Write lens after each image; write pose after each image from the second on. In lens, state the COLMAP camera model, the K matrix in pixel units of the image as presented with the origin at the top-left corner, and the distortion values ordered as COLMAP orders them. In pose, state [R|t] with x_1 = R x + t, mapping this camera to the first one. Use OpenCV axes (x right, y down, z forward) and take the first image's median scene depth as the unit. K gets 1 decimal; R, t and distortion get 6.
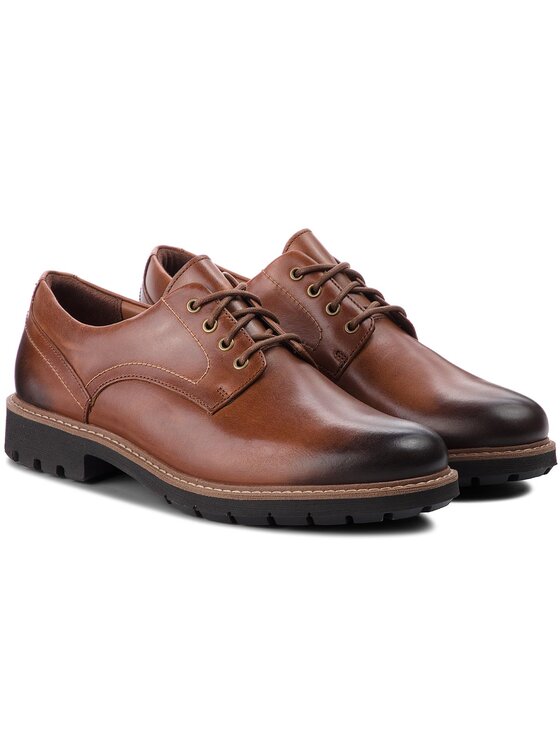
lens RADIAL K [[3549.6, 0, 279.7], [0, 3549.6, 373.1], [0, 0, 1]] dist [0.040768, 0.000000]
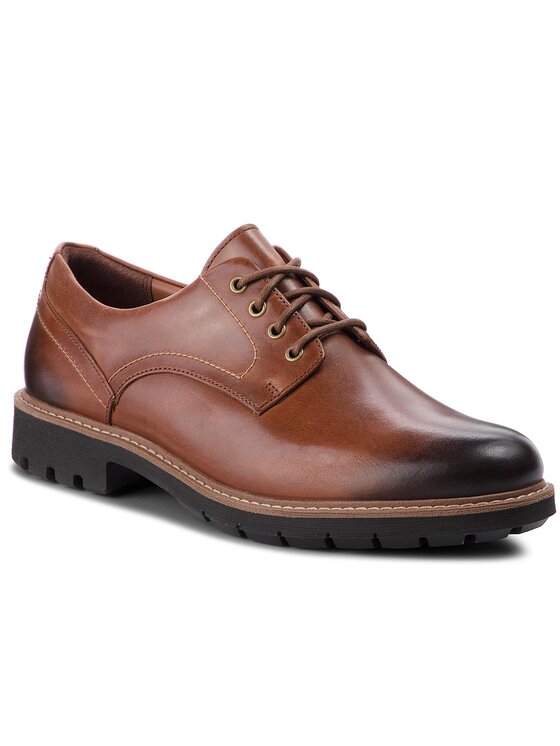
lens RADIAL K [[3549.6, 0, 280.3], [0, 3549.6, 373.1], [0, 0, 1]] dist [0.040768, 0.000000]
pose [[0.999075, 0.005204, -0.042691, 0.021479], [-0.005436, 0.999971, -0.005338, 0.006217], [0.042662, 0.005565, 0.999074, 0.165506]]
